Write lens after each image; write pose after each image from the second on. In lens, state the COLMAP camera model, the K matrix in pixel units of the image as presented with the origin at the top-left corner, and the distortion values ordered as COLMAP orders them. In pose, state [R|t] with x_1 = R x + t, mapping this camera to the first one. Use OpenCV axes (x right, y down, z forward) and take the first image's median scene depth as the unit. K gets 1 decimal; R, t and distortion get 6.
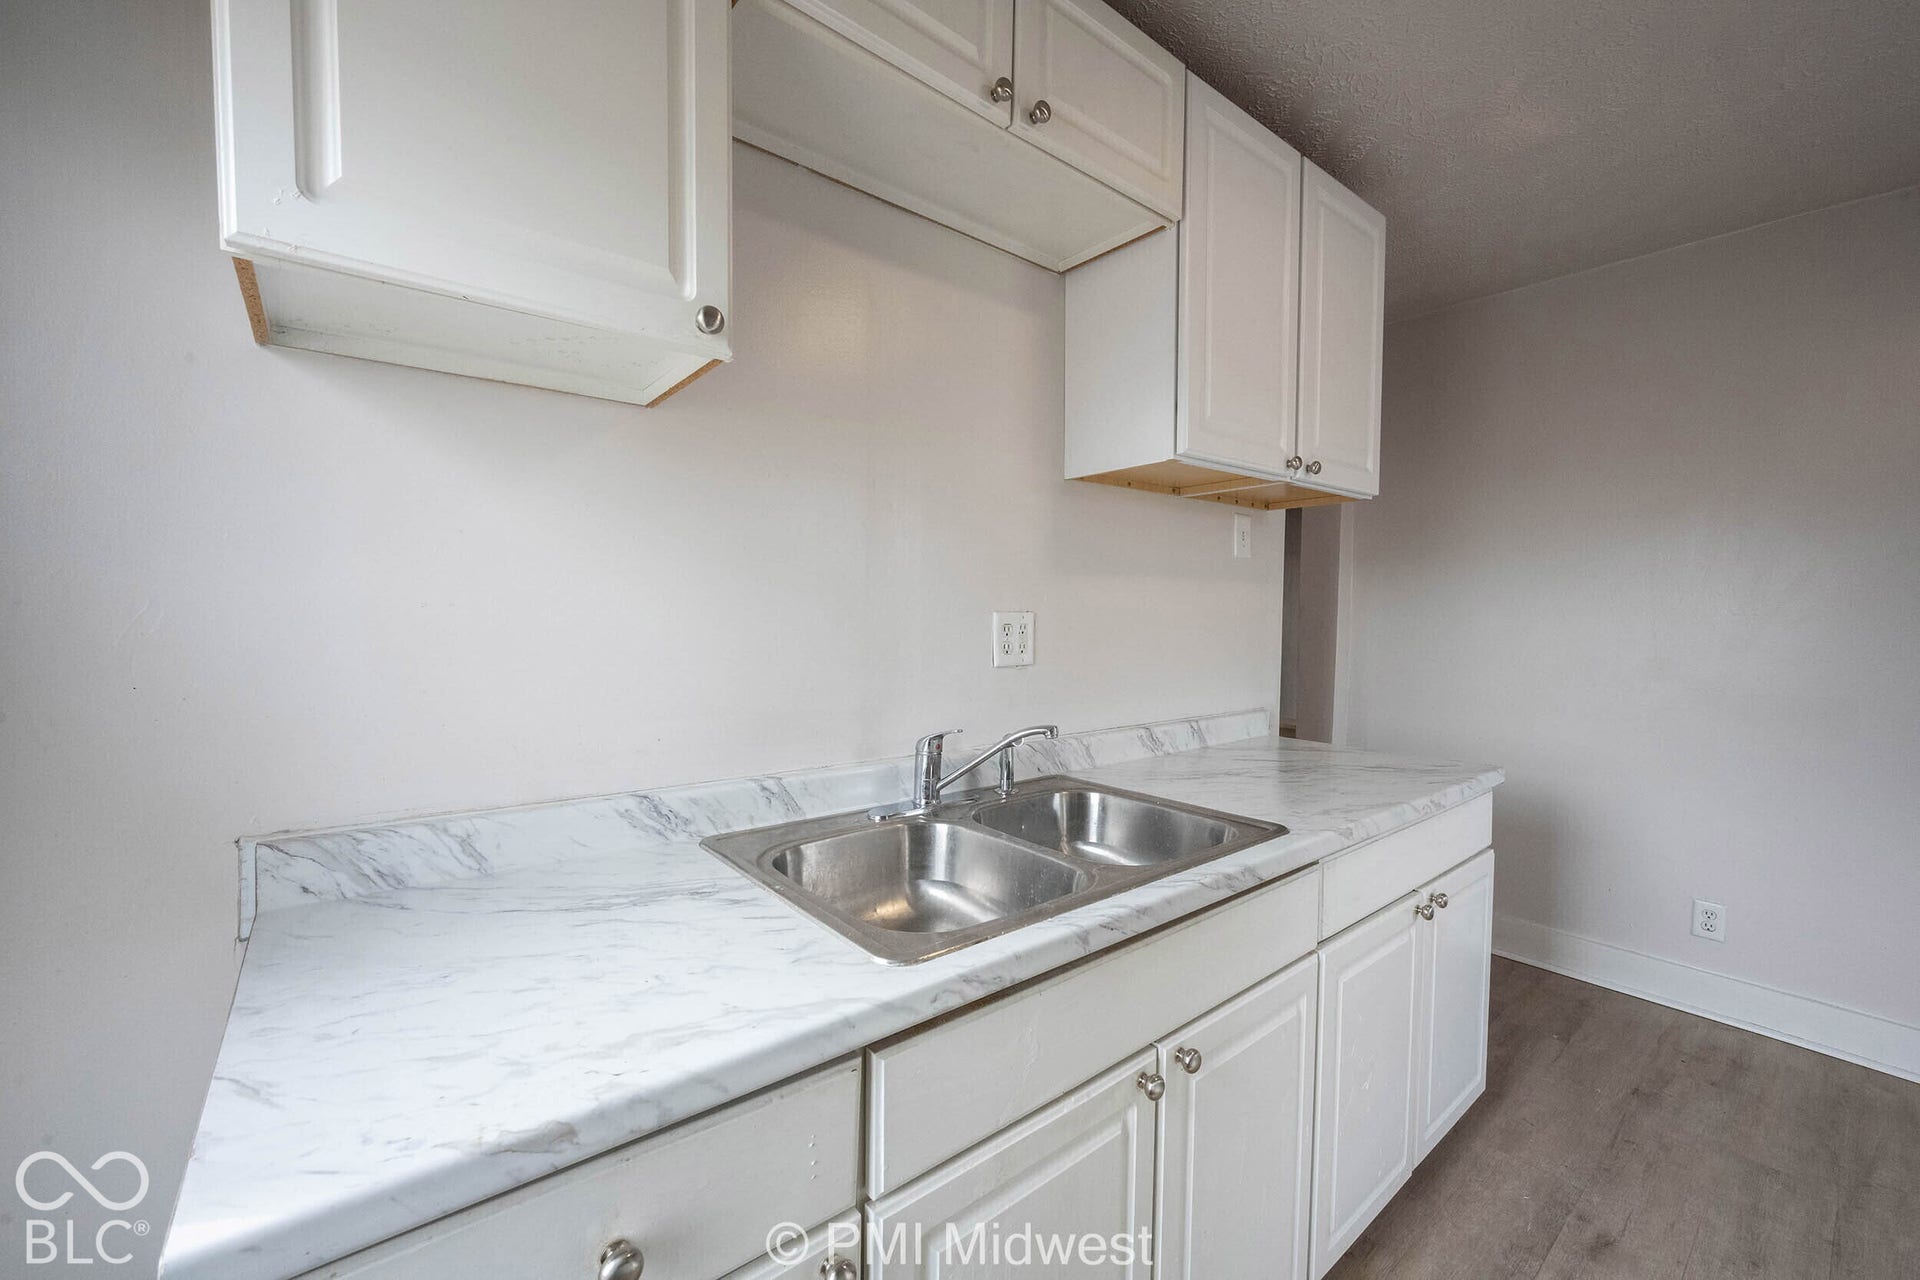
lens RADIAL K [[772.2, 0, 957.7], [0, 772.2, 639.3], [0, 0, 1]] dist [-0.001132, 0.000950]
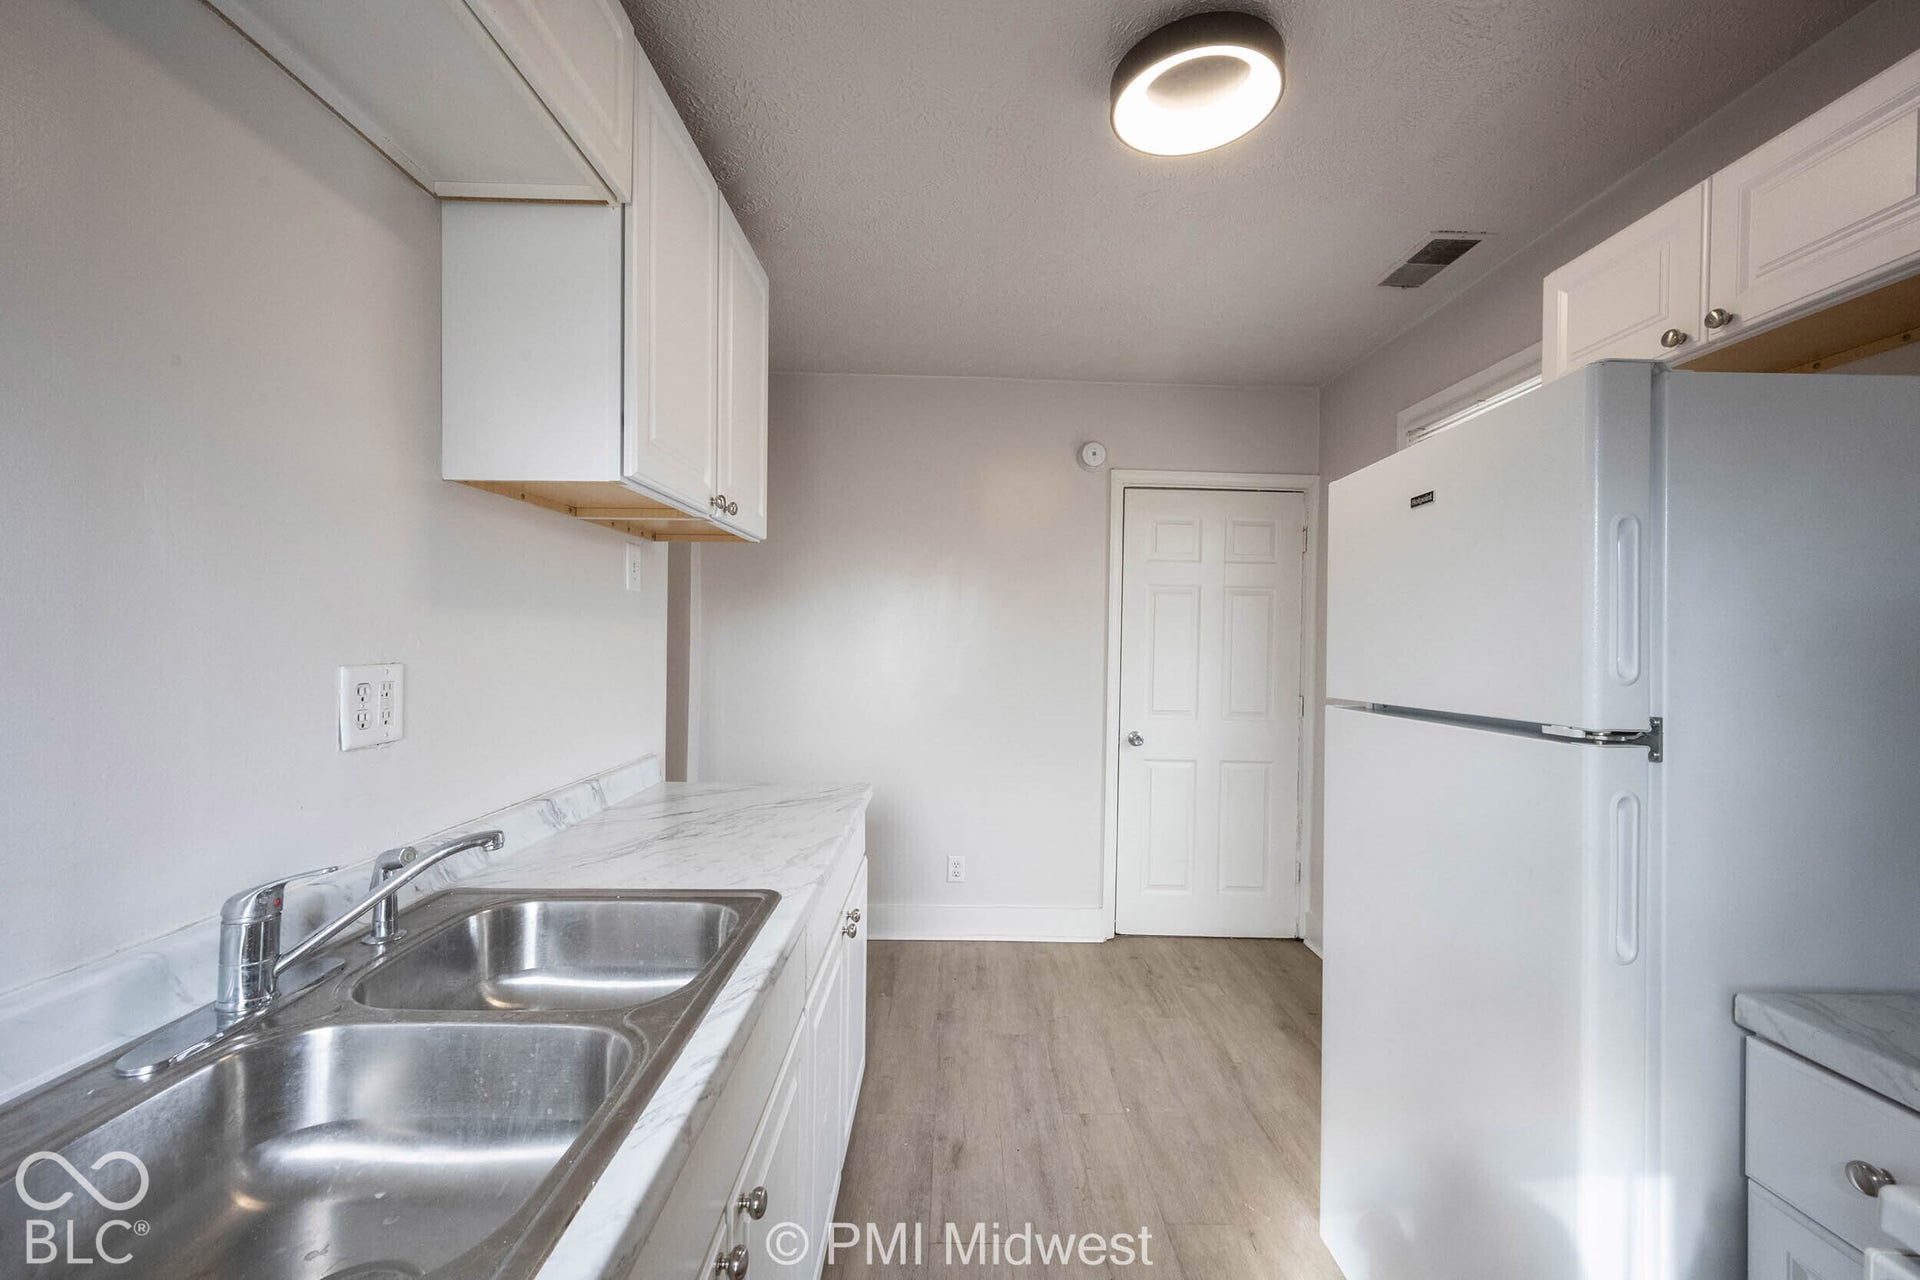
lens RADIAL K [[772.2, 0, 966.4], [0, 772.2, 640.7], [0, 0, 1]] dist [-0.001132, 0.000950]
pose [[0.613787, -0.003349, 0.789465, -0.136616], [0.018727, 0.999771, -0.010318, -0.038400], [-0.789250, 0.021117, 0.613709, 0.165399]]
